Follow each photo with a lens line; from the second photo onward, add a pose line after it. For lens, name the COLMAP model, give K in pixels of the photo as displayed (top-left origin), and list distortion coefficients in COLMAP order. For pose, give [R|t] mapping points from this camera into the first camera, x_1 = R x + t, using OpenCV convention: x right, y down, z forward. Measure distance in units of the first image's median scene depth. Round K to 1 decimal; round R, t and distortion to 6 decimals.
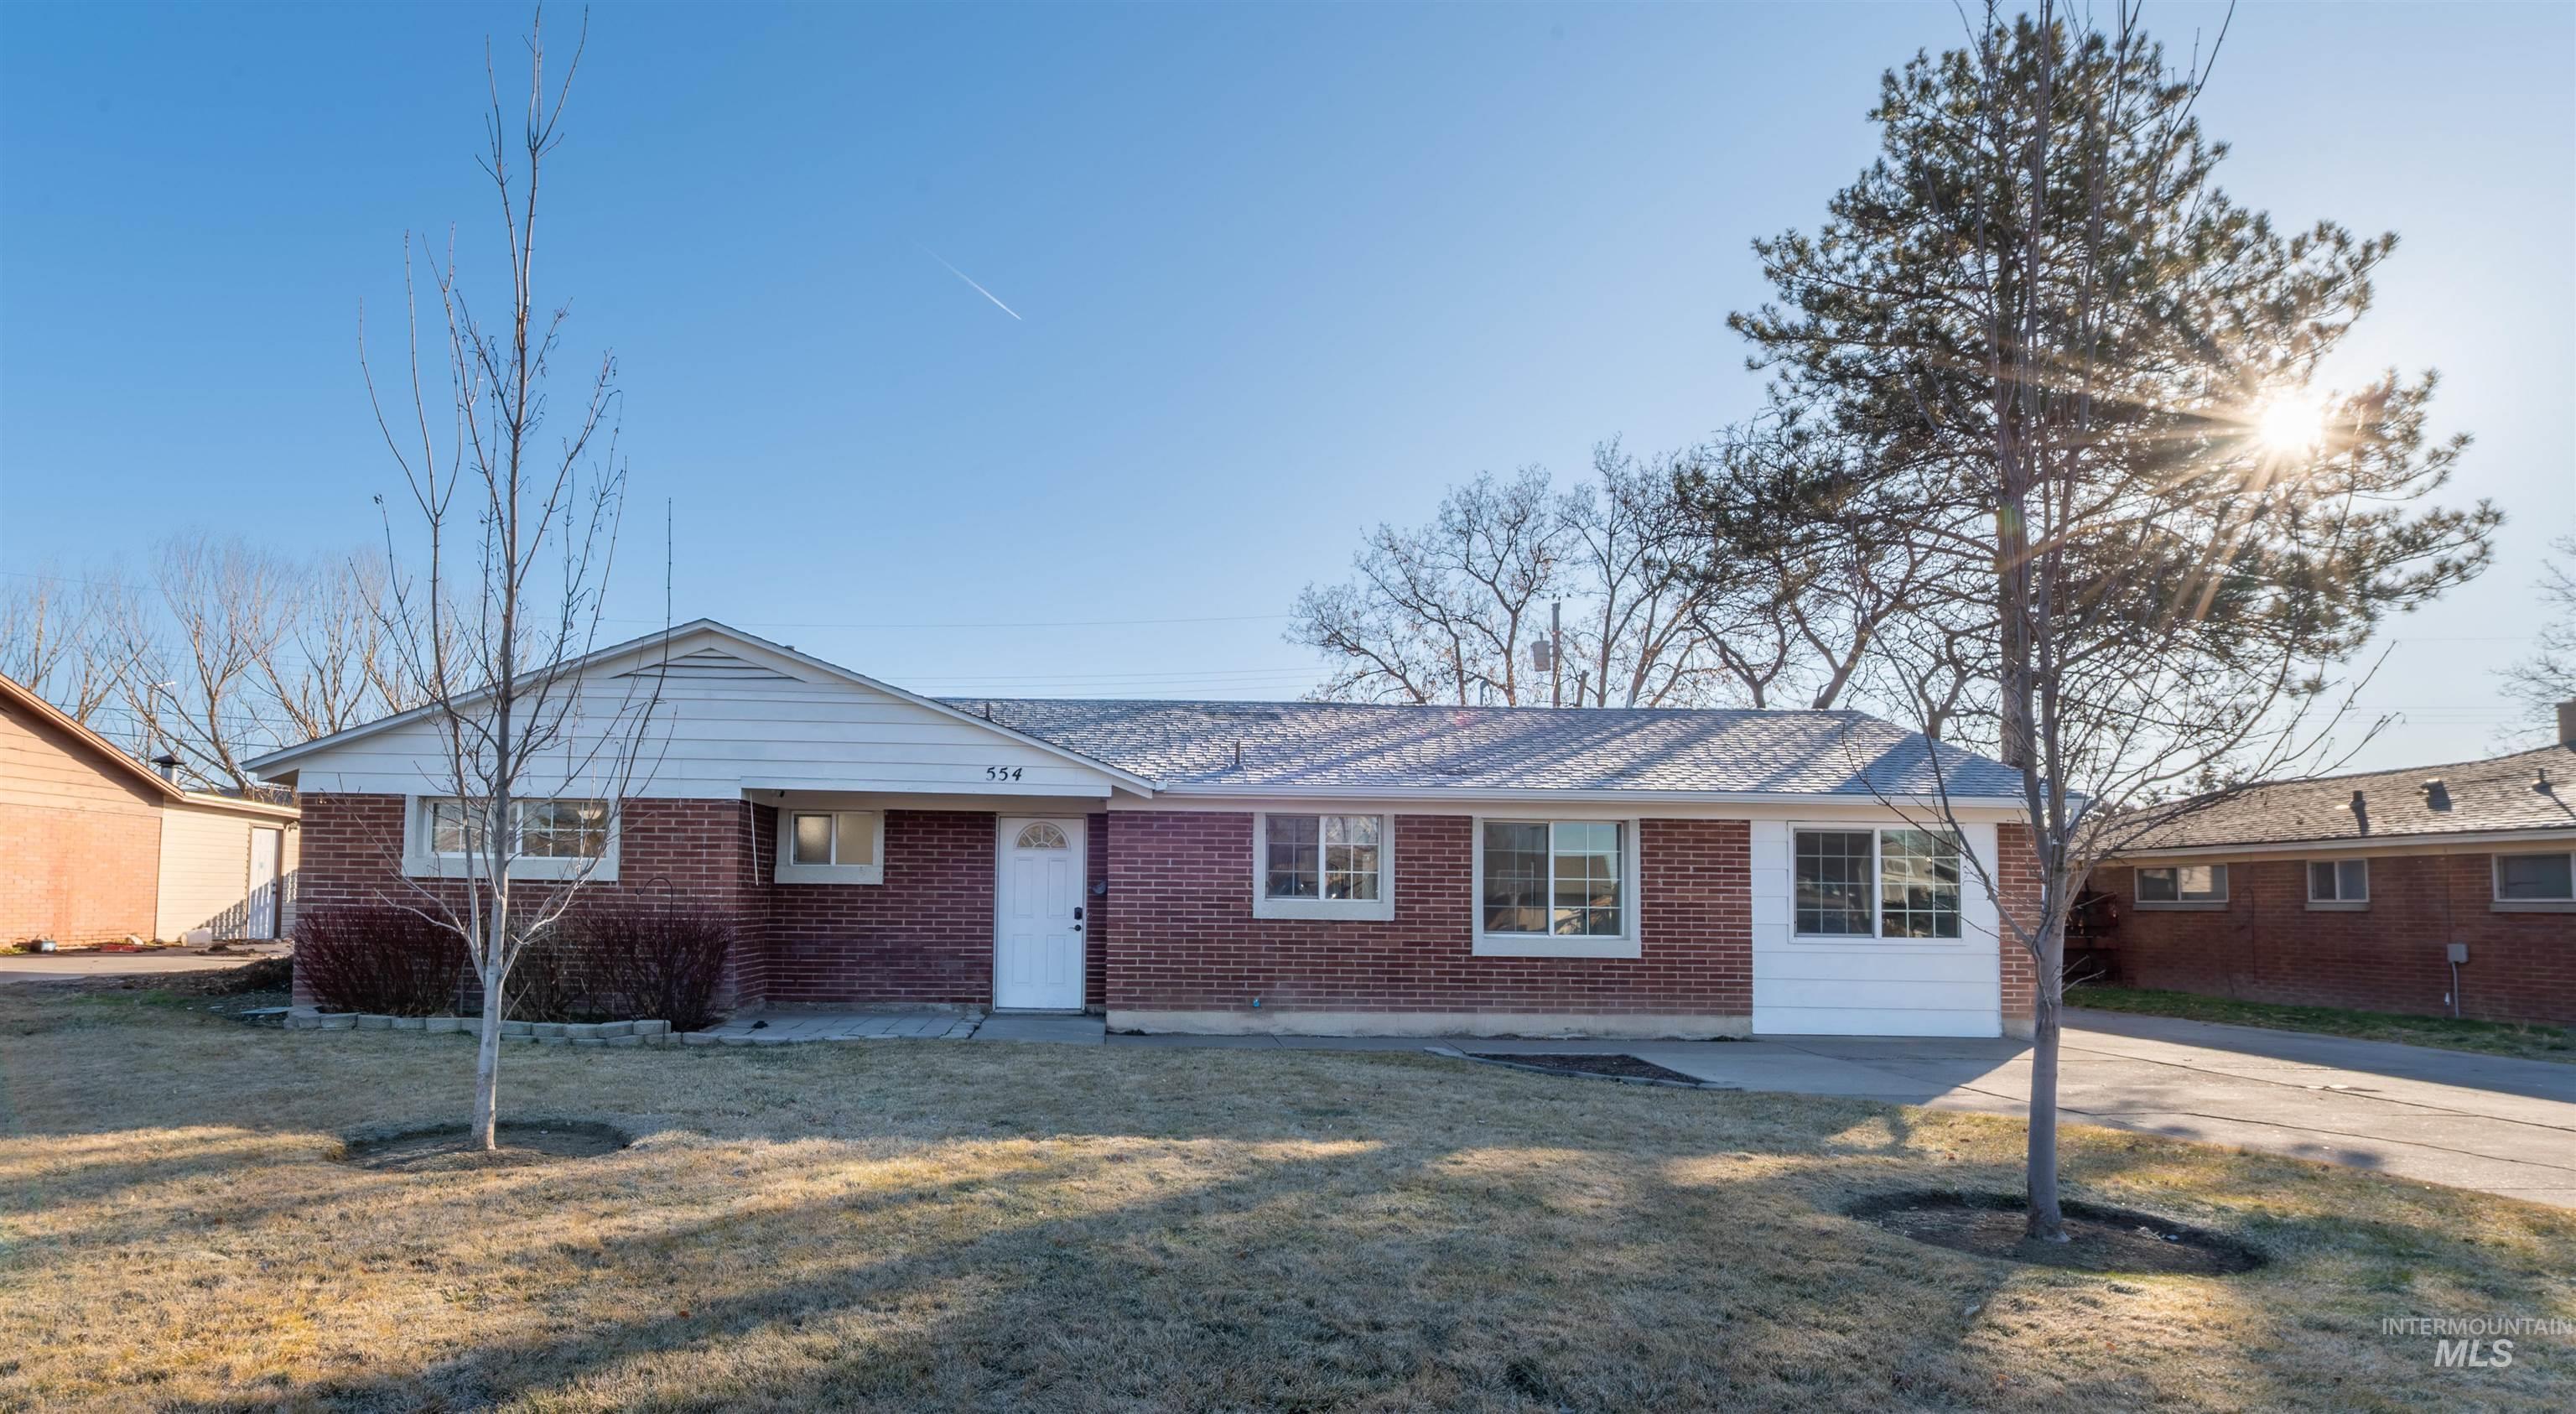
lens RADIAL K [[1302.6, 0, 1180.8], [0, 1302.6, 809.5], [0, 0, 1]] dist [-0.001347, -0.000672]
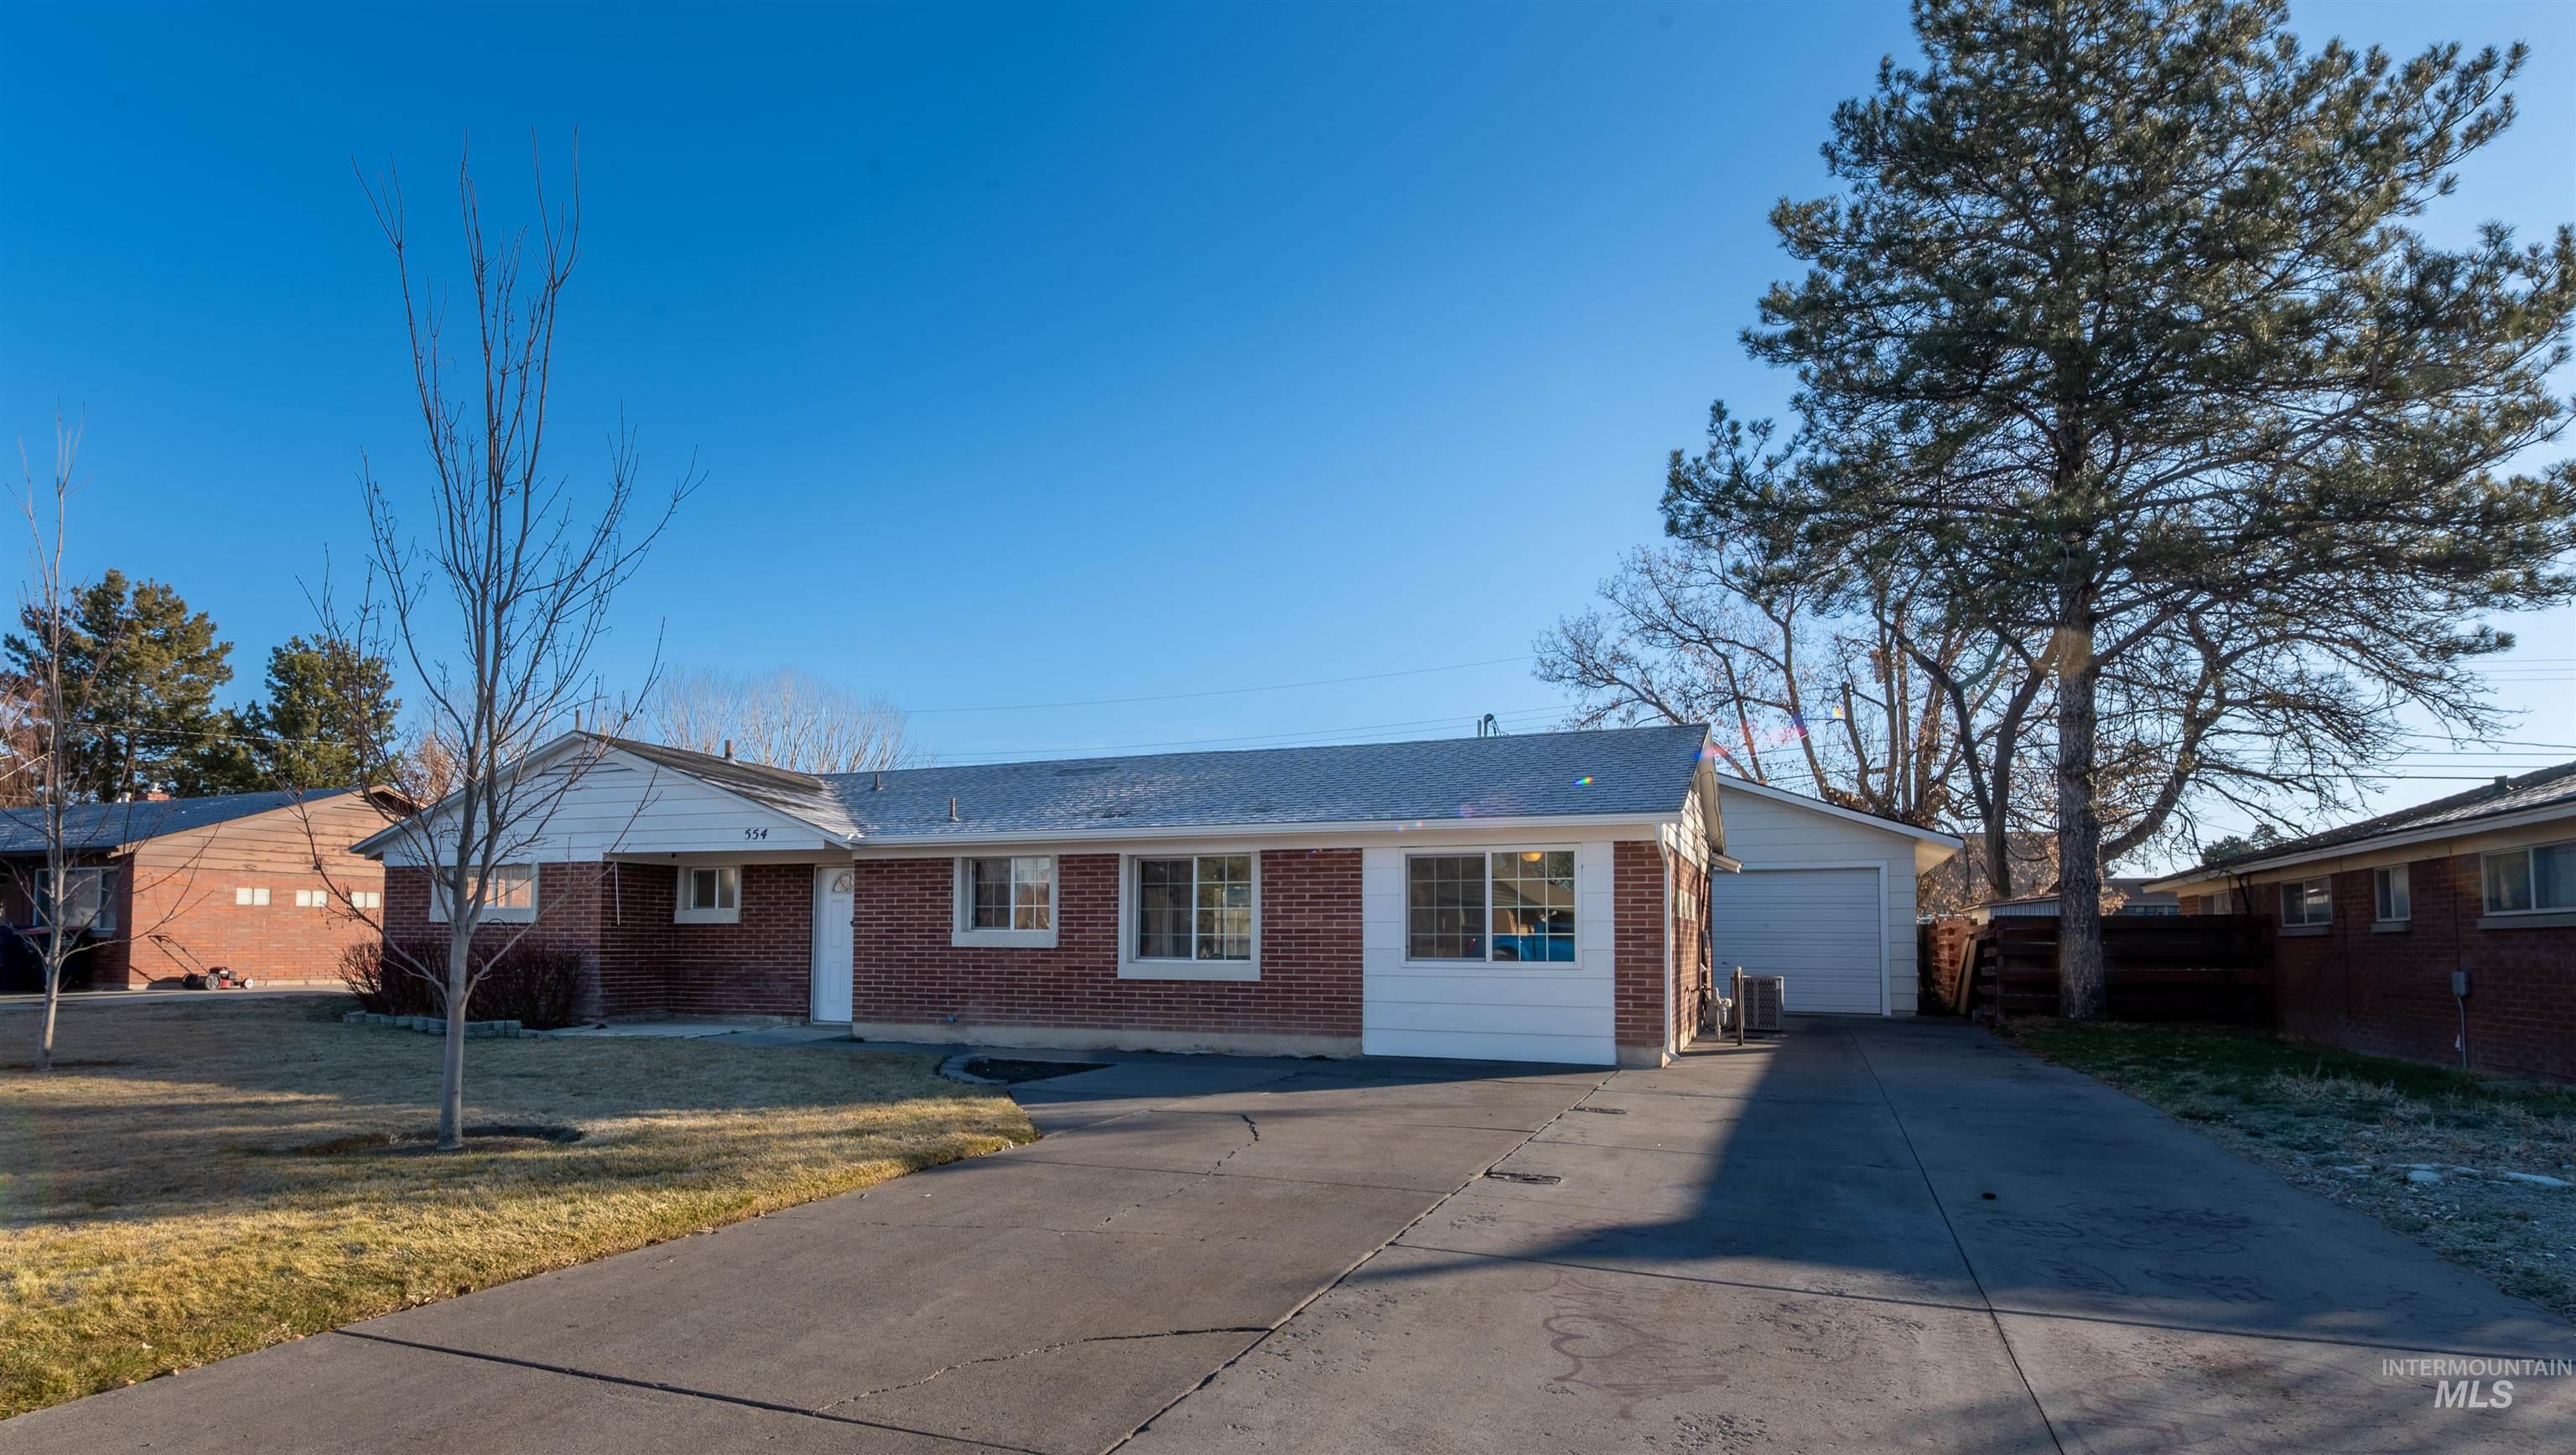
lens RADIAL K [[1299.9, 0, 1287.3], [0, 1299.9, 879.4], [0, 0, 1]] dist [0.001560, 0.000474]
pose [[0.921439, -0.028001, -0.387512, 0.782603], [0.034786, 0.999340, 0.010504, 0.020301], [0.386962, -0.023159, 0.921805, 0.029859]]
